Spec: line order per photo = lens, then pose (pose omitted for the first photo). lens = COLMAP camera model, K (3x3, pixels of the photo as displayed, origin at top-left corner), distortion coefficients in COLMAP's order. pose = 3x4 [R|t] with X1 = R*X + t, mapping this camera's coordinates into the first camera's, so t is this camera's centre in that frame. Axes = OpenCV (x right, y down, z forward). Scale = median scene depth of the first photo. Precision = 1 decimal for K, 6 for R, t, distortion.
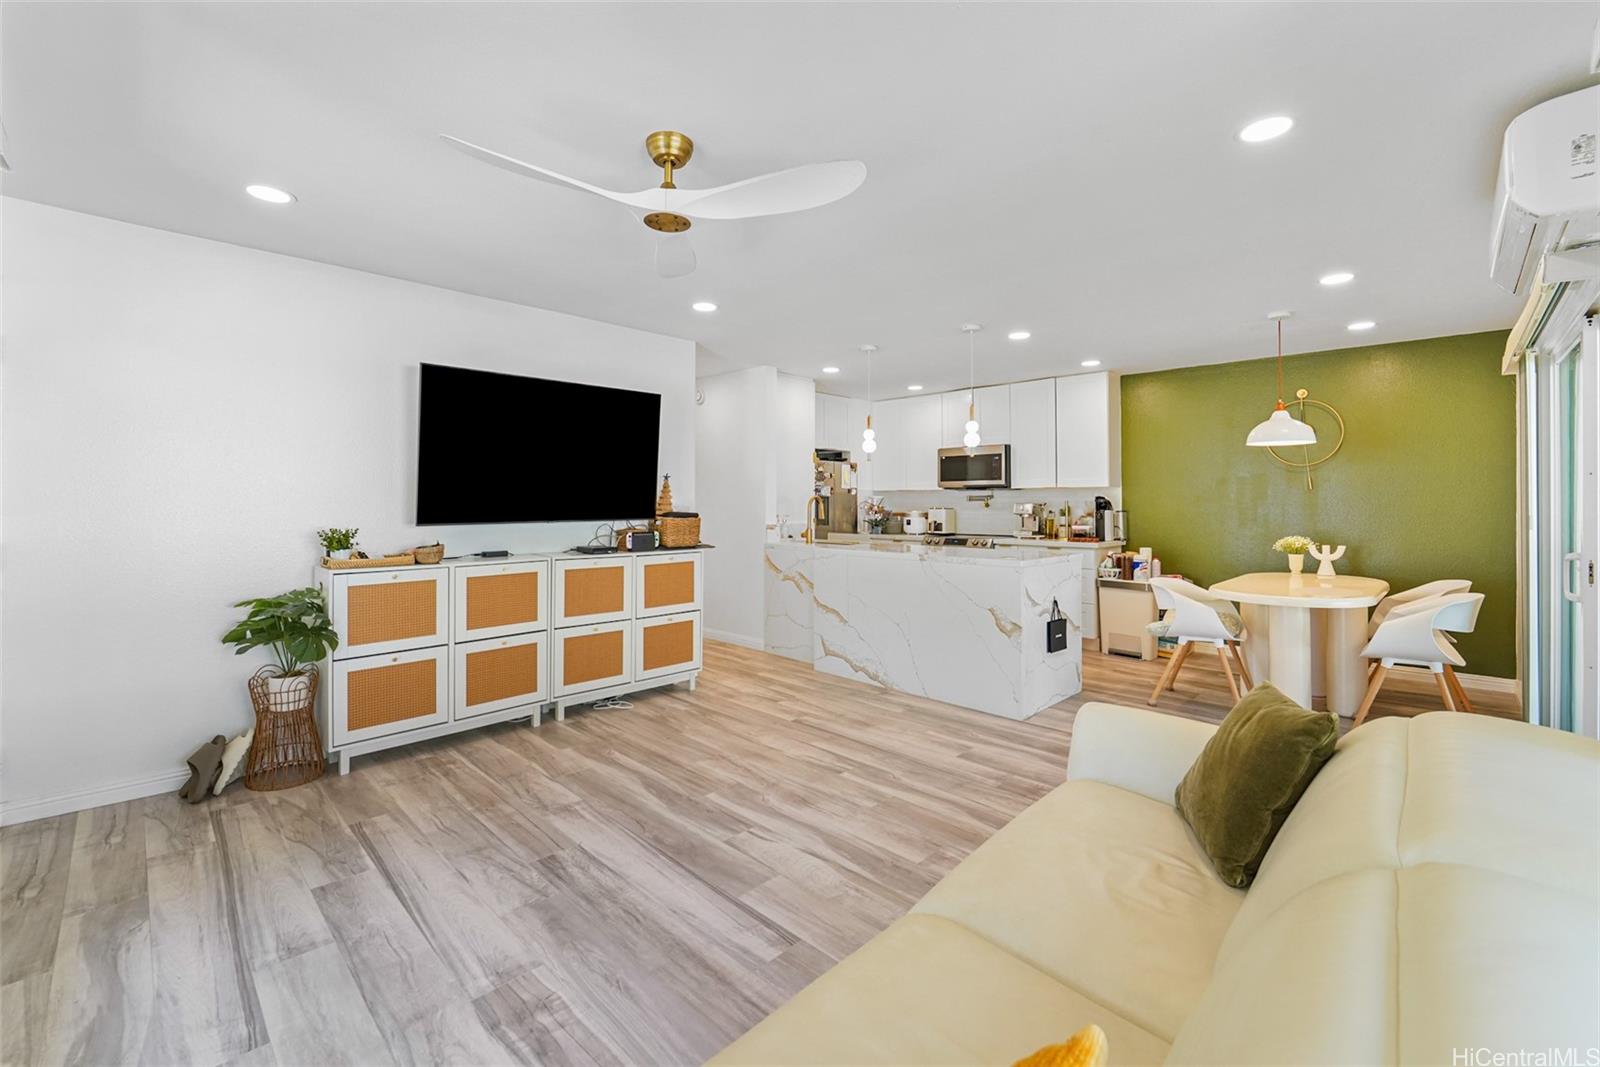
lens RADIAL K [[672.9, 0, 801.5], [0, 672.9, 500.0], [0, 0, 1]] dist [-0.018211, -0.000246]
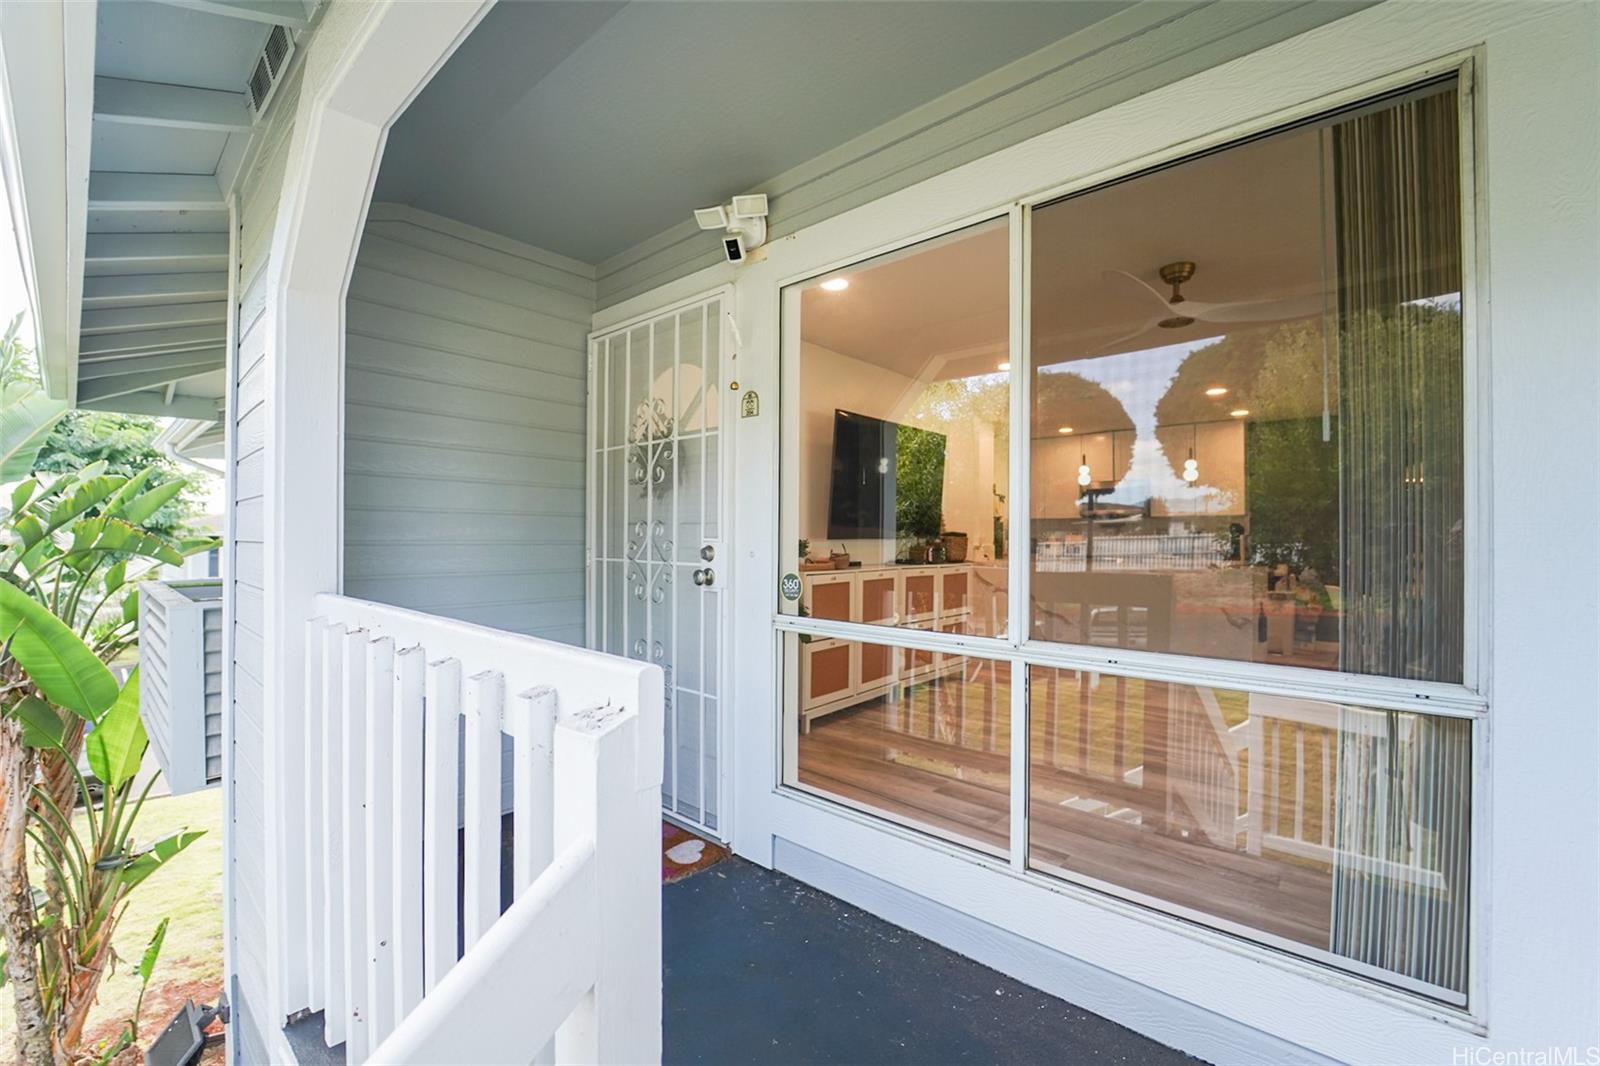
lens RADIAL K [[662.6, 0, 799.3], [0, 662.6, 527.3], [0, 0, 1]] dist [-0.020714, -0.000410]
pose [[0.998788, 0.002601, 0.049152, -0.570002], [-0.002073, 0.999940, -0.010790, 0.024922], [-0.049177, 0.010675, 0.998733, -0.197929]]
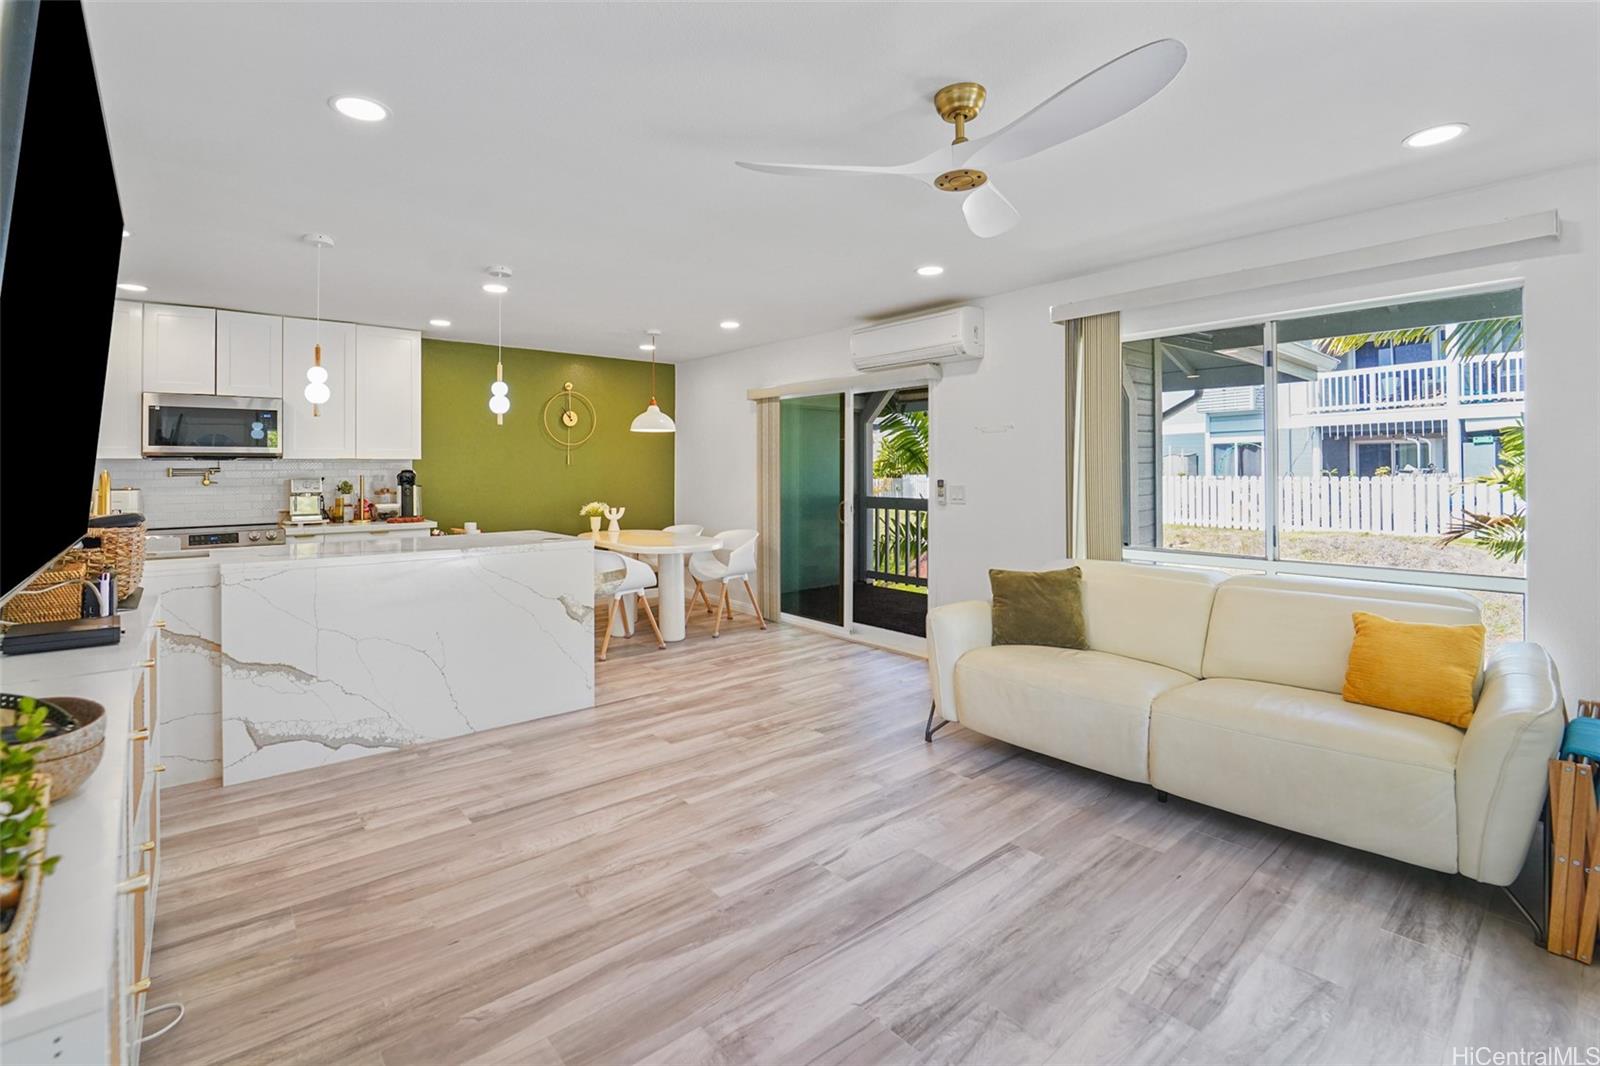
lens RADIAL K [[706.8, 0, 776.6], [0, 706.8, 463.9], [0, 0, 1]] dist [-0.019807, -0.000029]
pose [[0.107784, 0.006374, 0.994154, -0.620508], [0.000215, 0.999979, -0.006435, -0.010554], [-0.994174, 0.000907, 0.107780, 0.603540]]
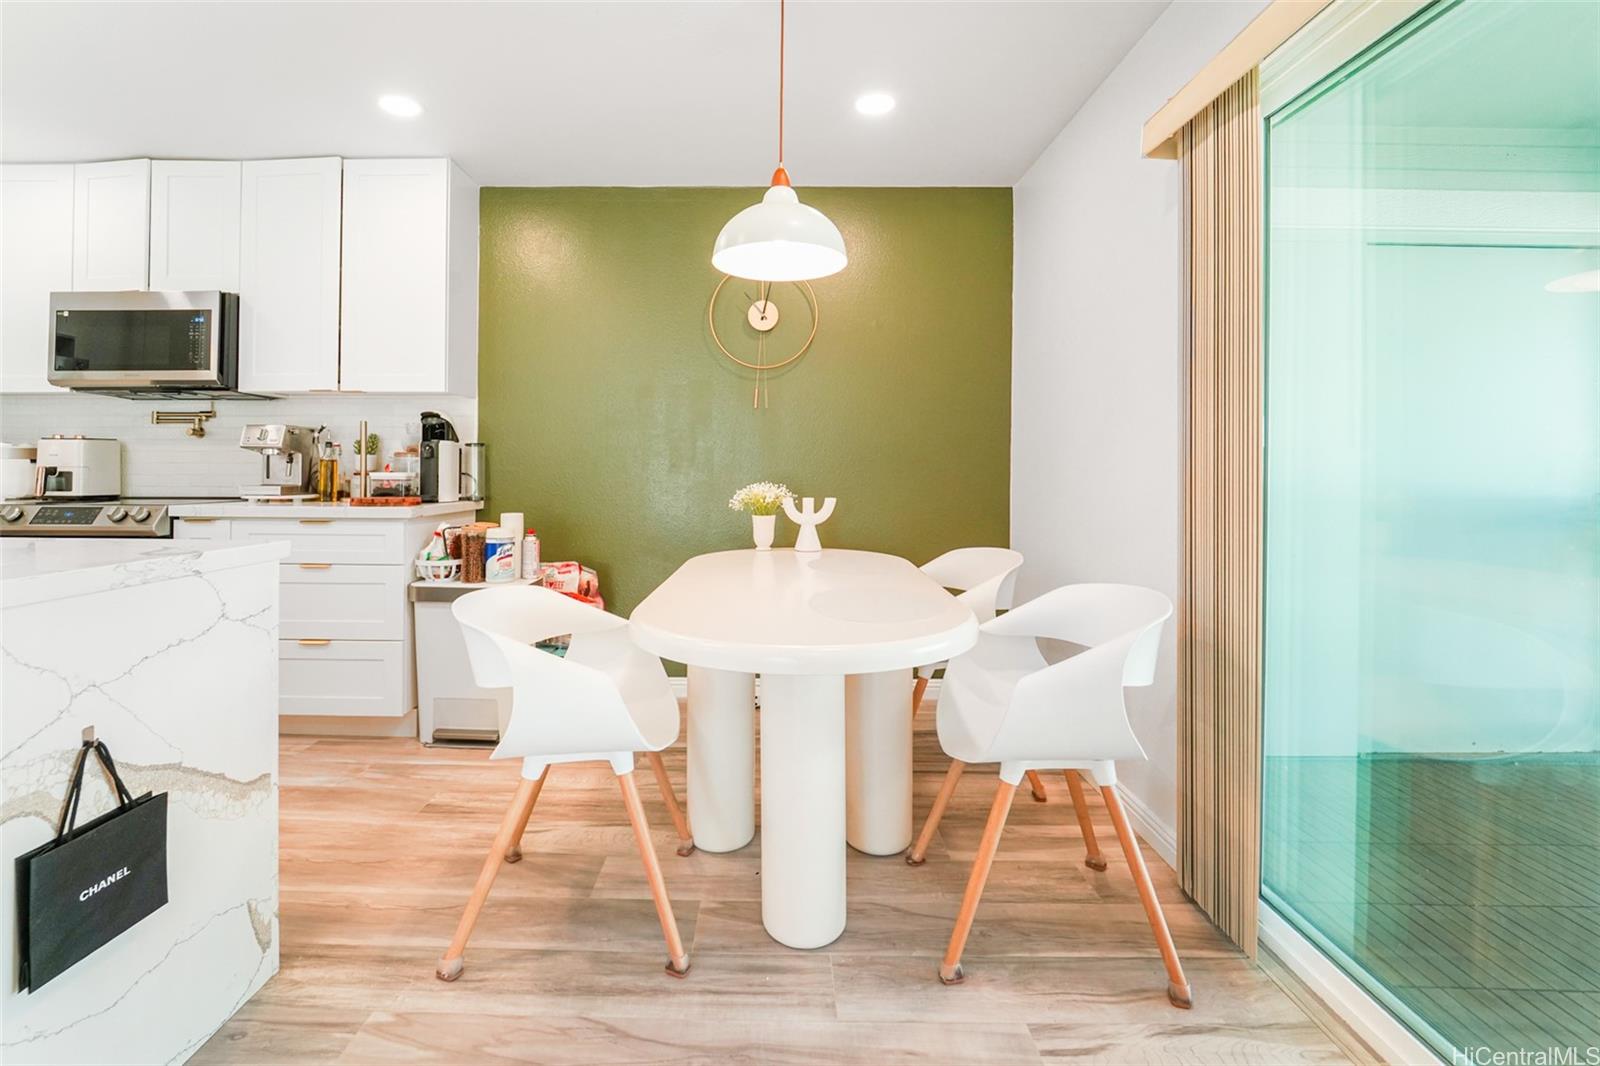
lens RADIAL K [[699.8, 0, 766.7], [0, 699.8, 462.9], [0, 0, 1]] dist [-0.016742, -0.000173]
pose [[0.725363, 0.009333, 0.688303, 0.396927], [-0.008270, 0.999954, -0.004844, 0.047011], [-0.688317, -0.002179, 0.725407, 0.666968]]
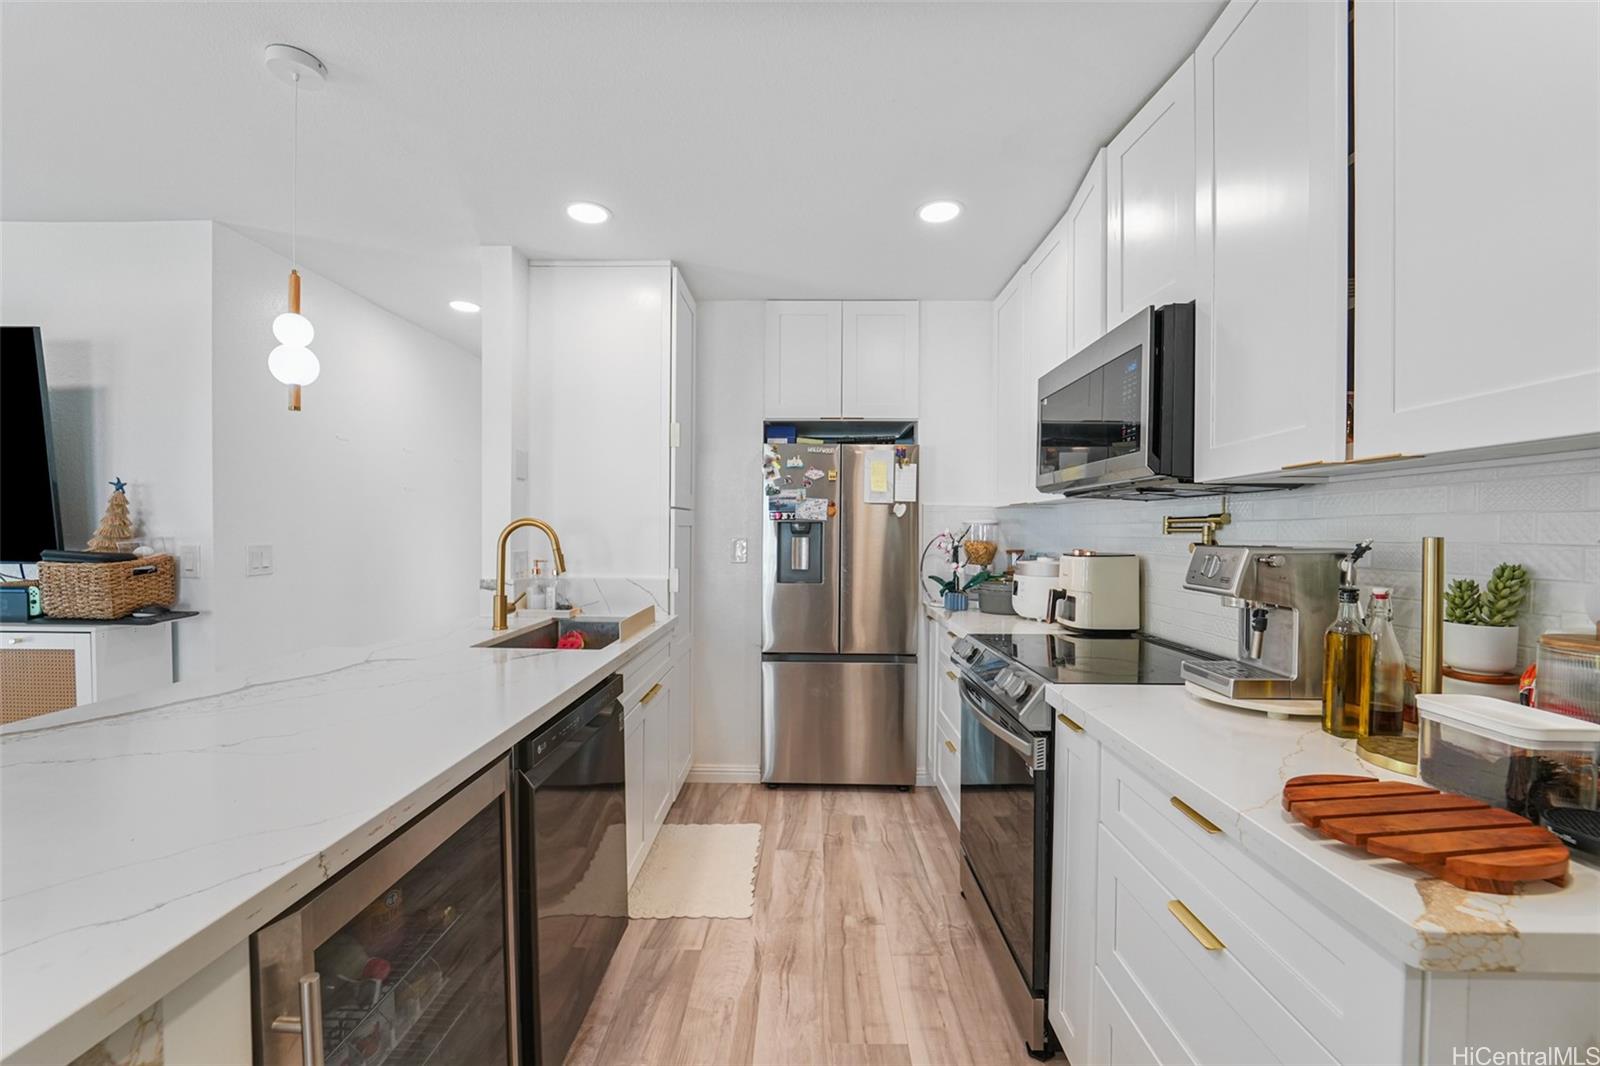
lens RADIAL K [[653.0, 0, 797.7], [0, 653.0, 545.2], [0, 0, 1]] dist [-0.010537, -0.000034]
pose [[0.687576, 0.021578, -0.725791, 0.609936], [-0.002615, 0.999625, 0.027243, -0.001388], [0.726107, -0.016834, 0.687375, 1.166015]]
